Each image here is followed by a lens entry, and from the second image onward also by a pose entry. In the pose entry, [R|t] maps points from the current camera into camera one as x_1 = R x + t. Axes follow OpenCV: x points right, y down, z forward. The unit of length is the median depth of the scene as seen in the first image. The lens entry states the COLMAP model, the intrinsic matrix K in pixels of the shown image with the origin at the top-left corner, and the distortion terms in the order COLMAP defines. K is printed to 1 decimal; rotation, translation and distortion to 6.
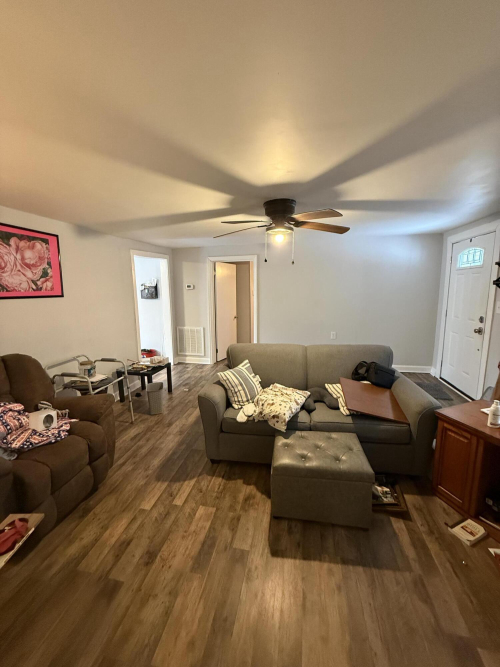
lens RADIAL K [[268.4, 0, 249.0], [0, 268.4, 329.6], [0, 0, 1]] dist [-0.003426, 0.000545]
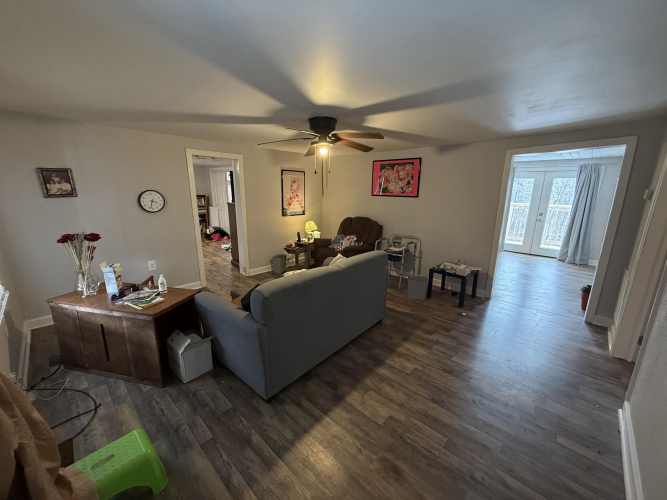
lens RADIAL K [[268.4, 0, 333.8], [0, 268.4, 250.5], [0, 0, 1]] dist [-0.003426, 0.000545]
pose [[-0.526959, 0.187311, -0.828992, 1.042988], [-0.141429, 0.942484, 0.302855, -0.265787], [0.838040, 0.276836, -0.470160, 1.593373]]
